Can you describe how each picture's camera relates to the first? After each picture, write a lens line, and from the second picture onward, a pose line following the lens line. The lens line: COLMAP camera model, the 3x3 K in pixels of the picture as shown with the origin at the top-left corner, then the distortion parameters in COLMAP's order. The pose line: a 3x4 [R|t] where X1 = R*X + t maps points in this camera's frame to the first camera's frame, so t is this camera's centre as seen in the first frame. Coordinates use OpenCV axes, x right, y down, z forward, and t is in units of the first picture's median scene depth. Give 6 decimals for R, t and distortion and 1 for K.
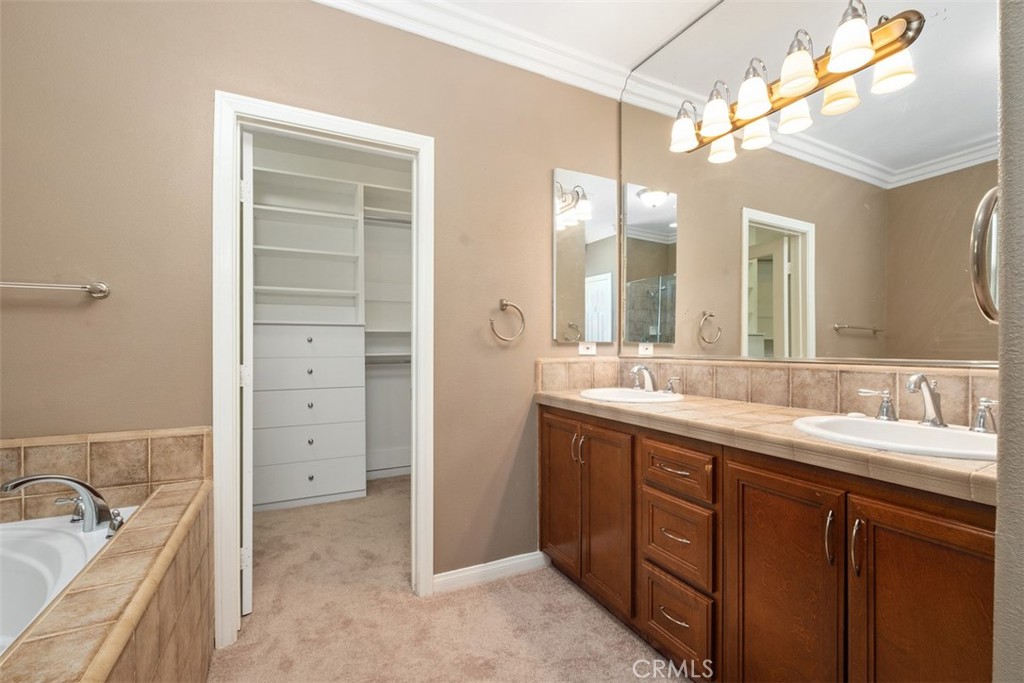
lens RADIAL K [[443.9, 0, 516.5], [0, 443.9, 346.6], [0, 0, 1]] dist [-0.008469, -0.000074]
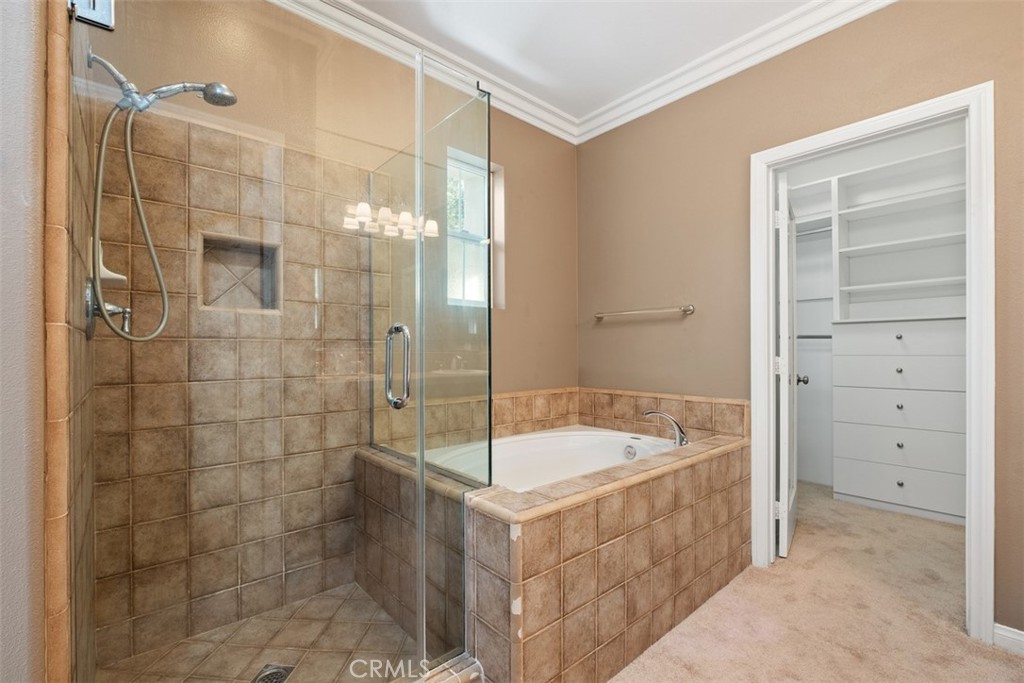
lens RADIAL K [[443.9, 0, 509.6], [0, 443.9, 347.4], [0, 0, 1]] dist [-0.008469, -0.000074]
pose [[0.255012, -0.005254, -0.966924, 0.453250], [0.001601, 0.999986, -0.005011, 0.020425], [0.966937, -0.000270, 0.255017, -0.075354]]
